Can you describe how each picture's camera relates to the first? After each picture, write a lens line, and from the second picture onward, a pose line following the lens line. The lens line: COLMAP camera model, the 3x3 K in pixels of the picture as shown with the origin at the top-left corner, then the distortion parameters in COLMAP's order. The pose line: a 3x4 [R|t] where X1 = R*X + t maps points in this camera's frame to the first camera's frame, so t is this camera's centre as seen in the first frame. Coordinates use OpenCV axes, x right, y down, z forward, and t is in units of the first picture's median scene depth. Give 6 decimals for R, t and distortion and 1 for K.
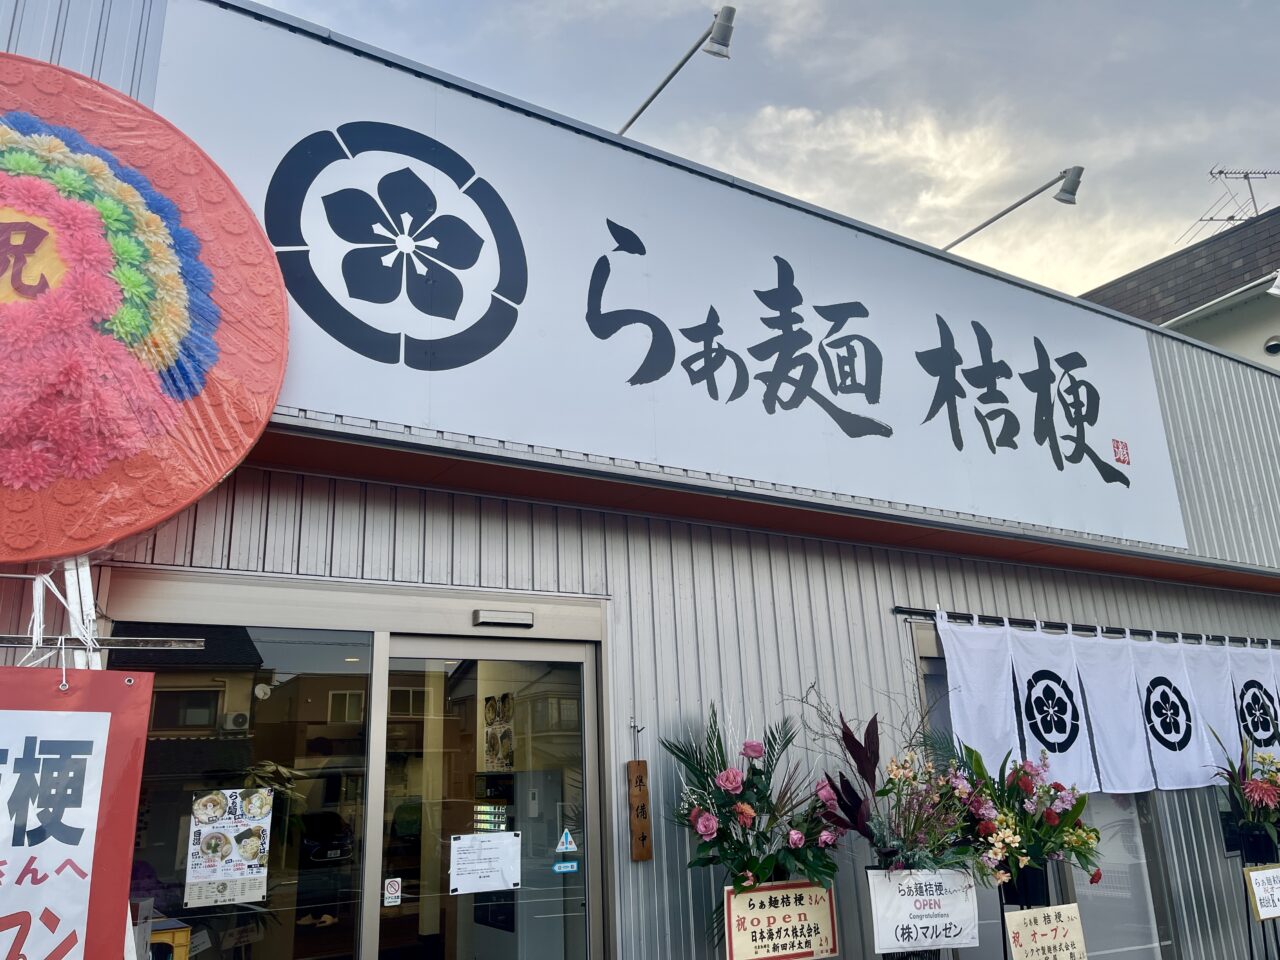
lens RADIAL K [[975.3, 0, 640.0], [0, 975.3, 480.0], [0, 0, 1]] dist [0.063348, -0.103660]
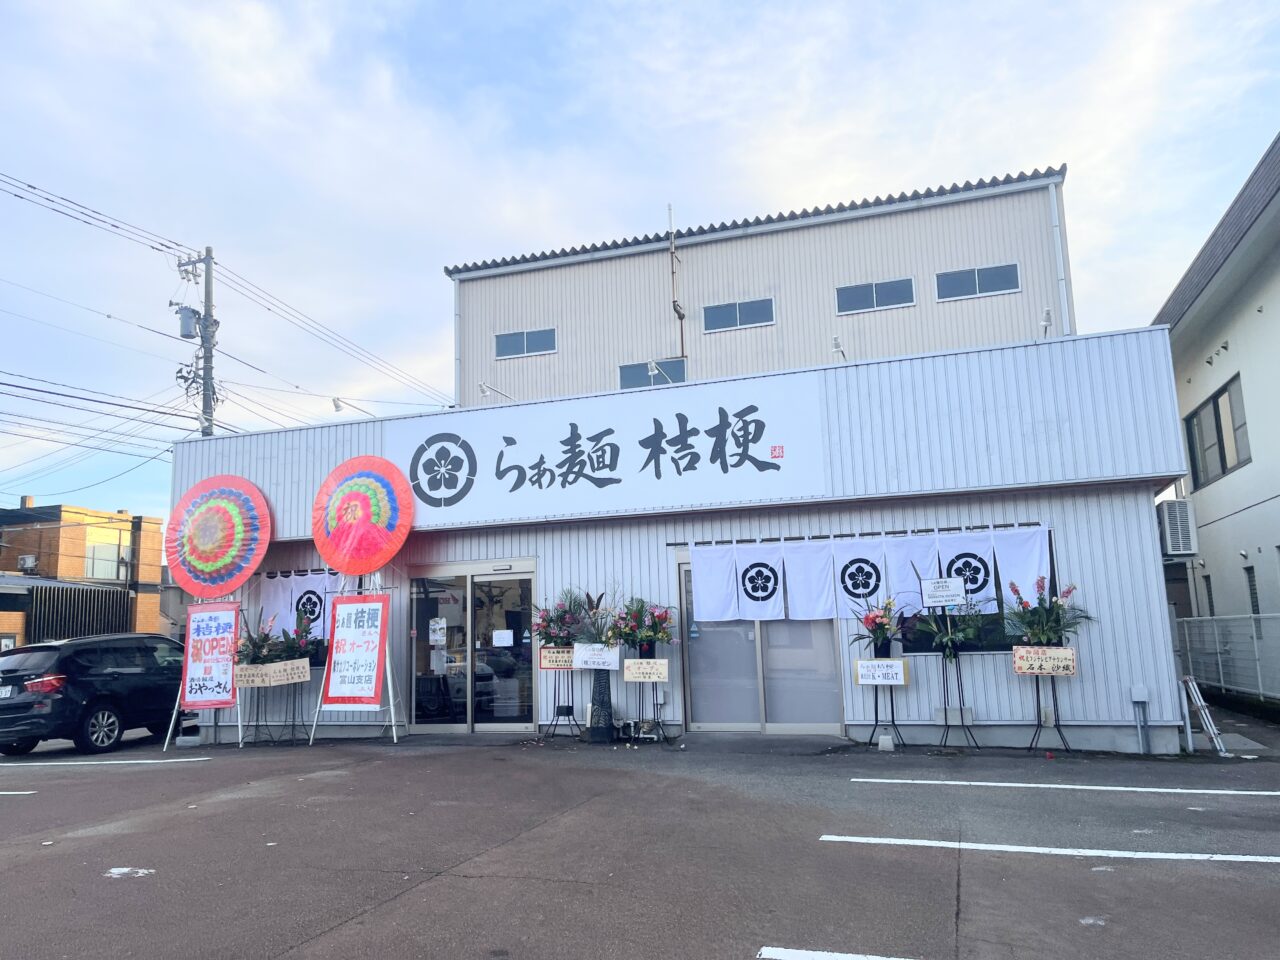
lens RADIAL K [[975.3, 0, 640.0], [0, 975.3, 480.0], [0, 0, 1]] dist [0.063348, -0.103660]
pose [[0.632191, -0.108185, -0.767223, 2.330714], [0.231582, 0.971323, 0.053858, -0.183846], [0.739394, -0.211724, 0.639116, -0.591520]]
